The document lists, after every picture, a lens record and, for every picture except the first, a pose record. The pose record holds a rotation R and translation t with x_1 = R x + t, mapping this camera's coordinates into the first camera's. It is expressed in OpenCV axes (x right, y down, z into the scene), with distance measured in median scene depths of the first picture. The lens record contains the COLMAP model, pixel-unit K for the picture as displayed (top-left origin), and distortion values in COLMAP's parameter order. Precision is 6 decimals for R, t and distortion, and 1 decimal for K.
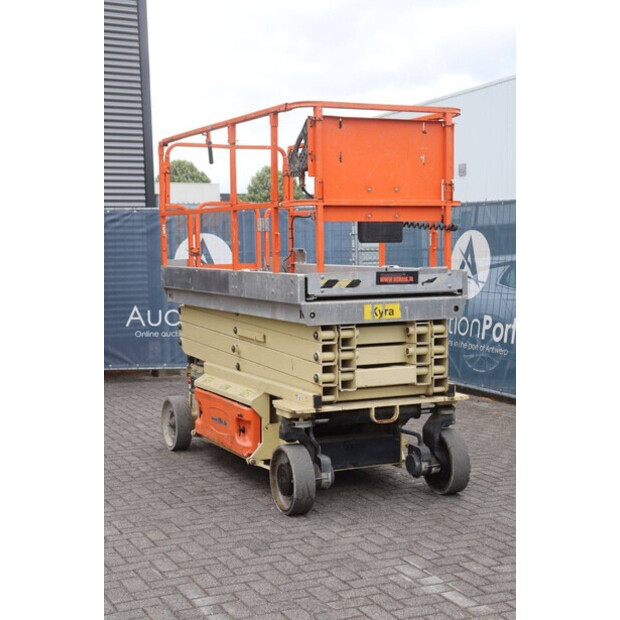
lens RADIAL K [[1213.3, 0, 310.0], [0, 1213.3, 310.0], [0, 0, 1]] dist [0.228760, 0.221254]
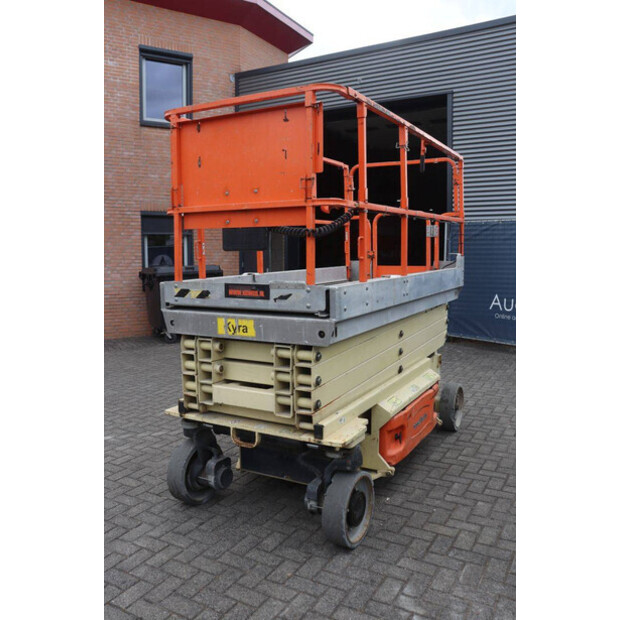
lens RADIAL K [[566.5, 0, 292.8], [0, 566.5, 309.2], [0, 0, 1]] dist [-0.069345, 0.008012]
pose [[0.502714, 0.096413, -0.859060, 0.442074], [-0.042105, 0.995312, 0.087065, -0.050603], [0.863427, -0.007599, 0.504417, 0.819482]]
